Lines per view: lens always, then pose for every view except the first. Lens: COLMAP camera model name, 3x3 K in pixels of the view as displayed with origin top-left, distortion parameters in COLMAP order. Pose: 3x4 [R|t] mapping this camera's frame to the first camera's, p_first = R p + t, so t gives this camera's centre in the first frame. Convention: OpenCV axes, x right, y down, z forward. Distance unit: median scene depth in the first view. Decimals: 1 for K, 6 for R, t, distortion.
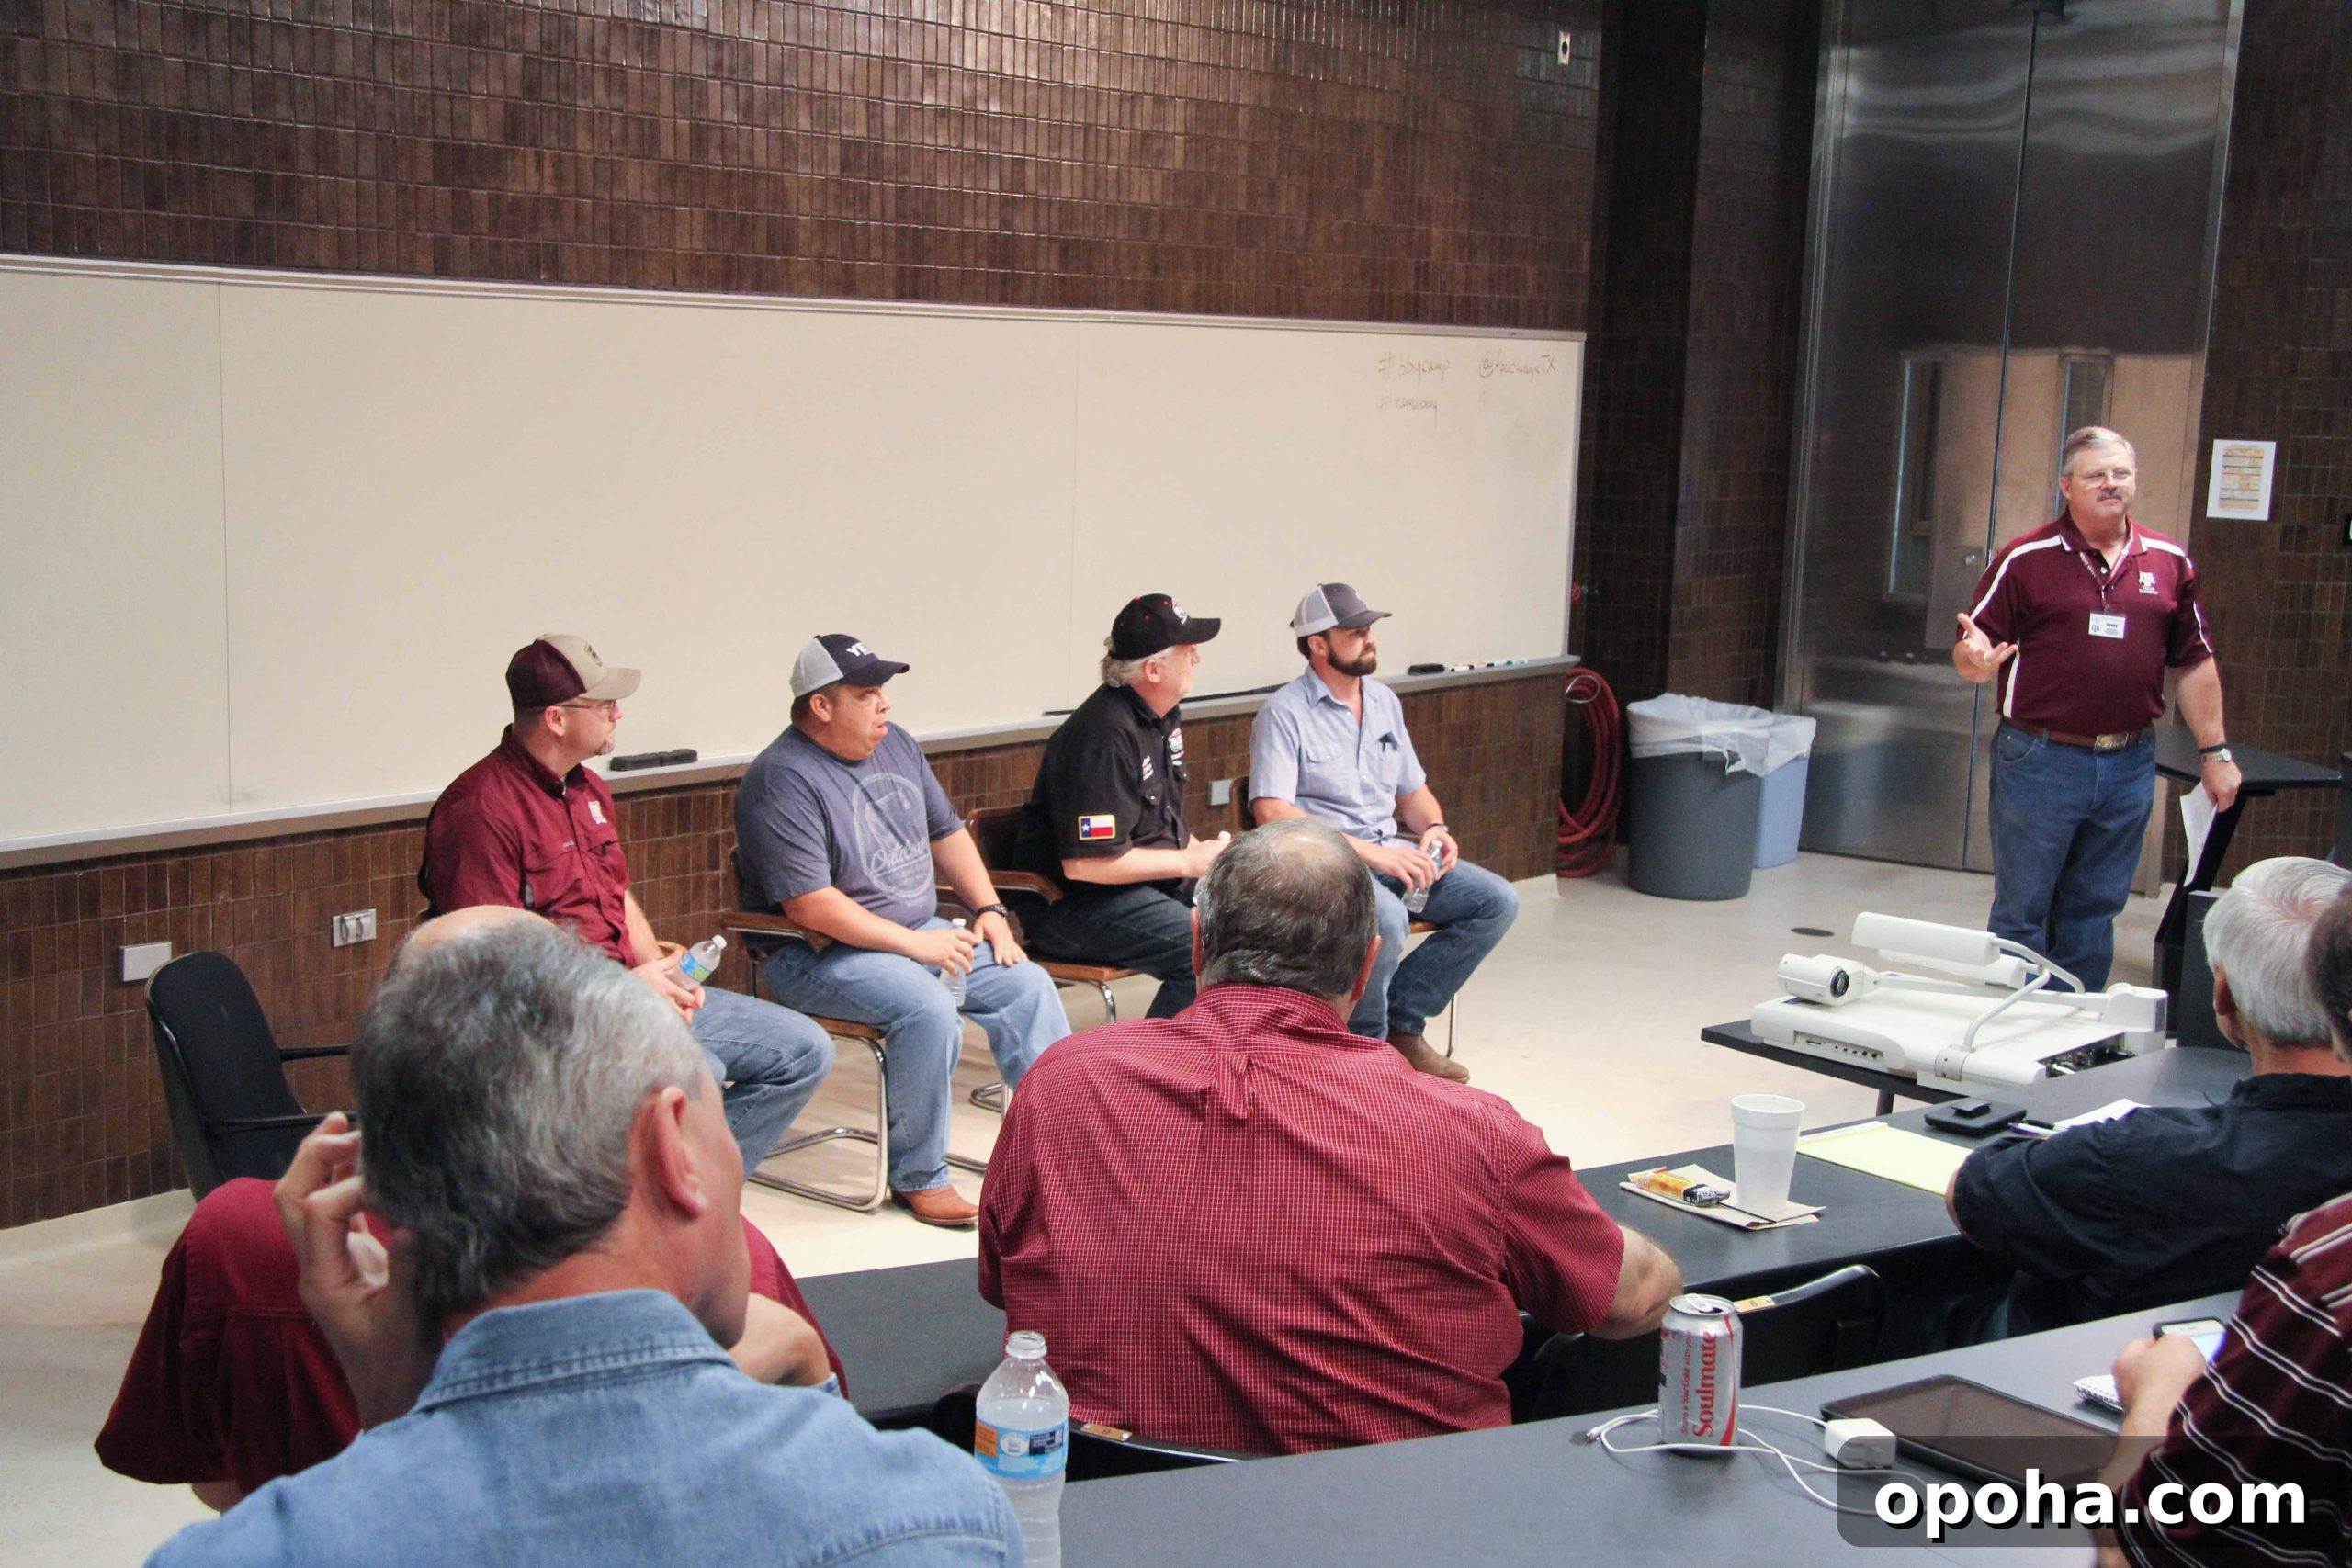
lens RADIAL K [[2279.3, 0, 1176.0], [0, 2279.3, 784.0], [0, 0, 1]] dist [-0.018237, -0.018068]
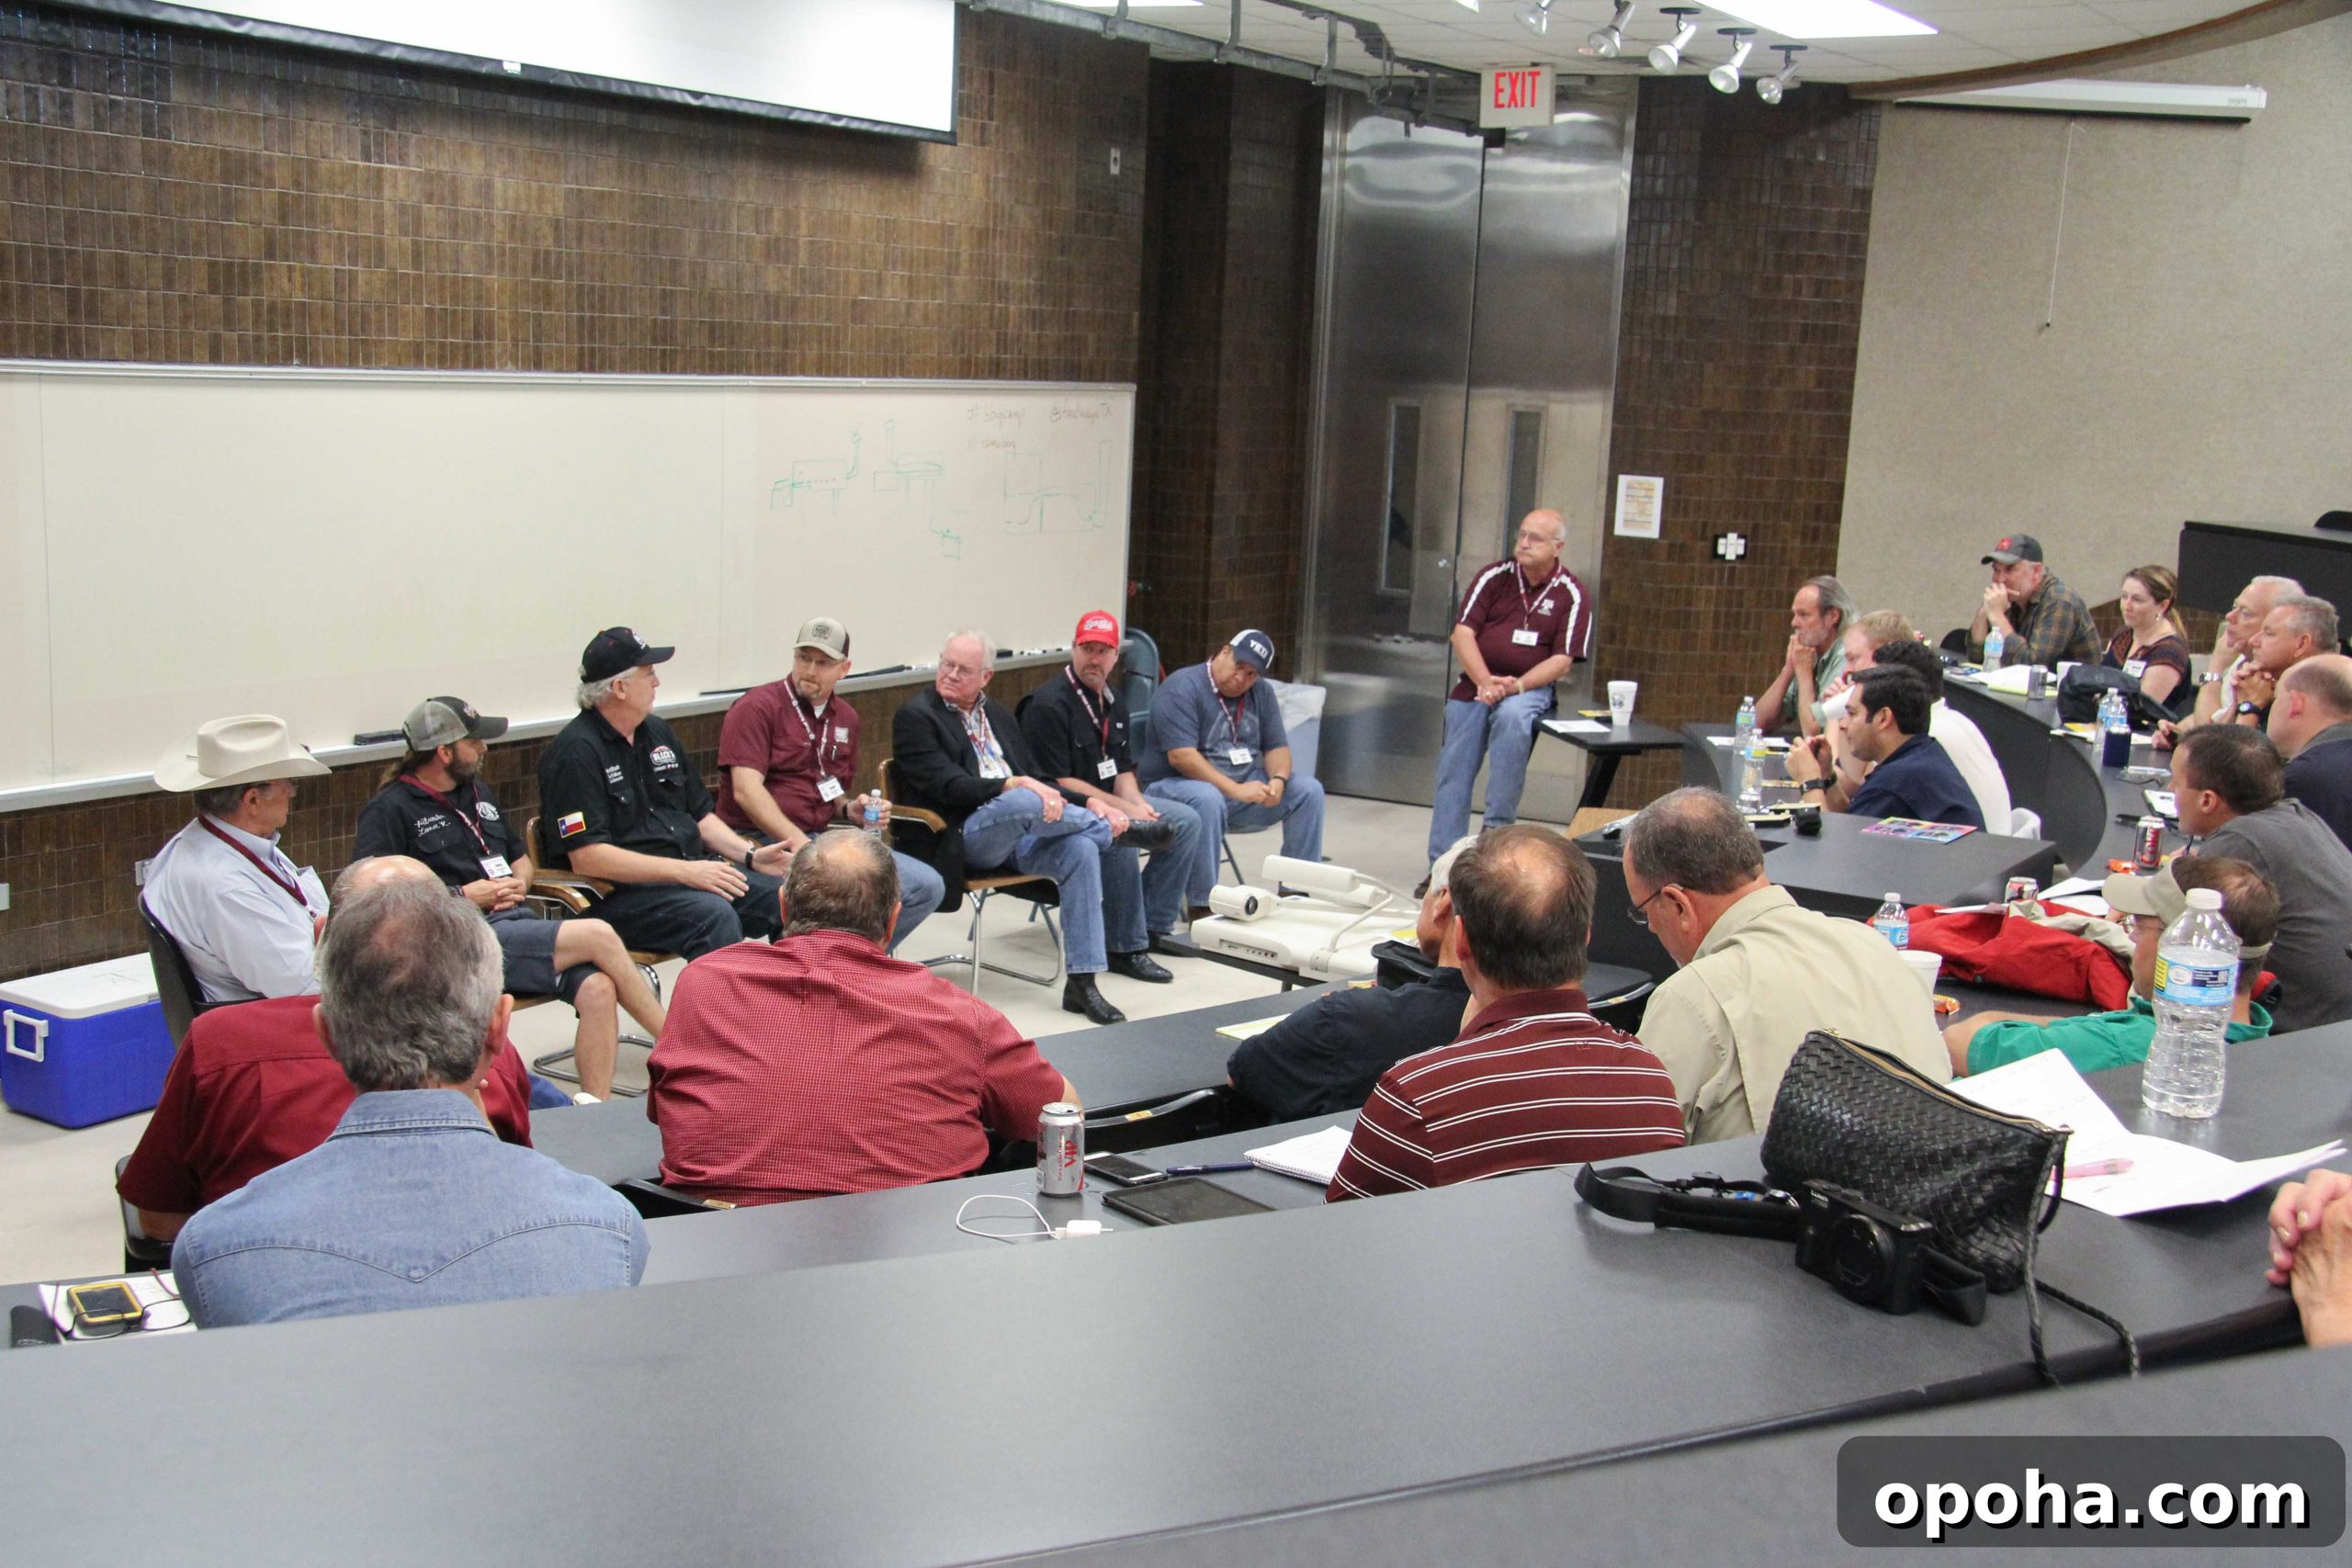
lens RADIAL K [[2516.9, 0, 1176.0], [0, 2516.9, 784.0], [0, 0, 1]] dist [-0.011030, -0.020632]
pose [[0.995169, -0.006846, 0.097939, 0.066438], [0.001645, 0.998588, 0.053088, -0.053442], [-0.098164, -0.052670, 0.993775, -0.414530]]
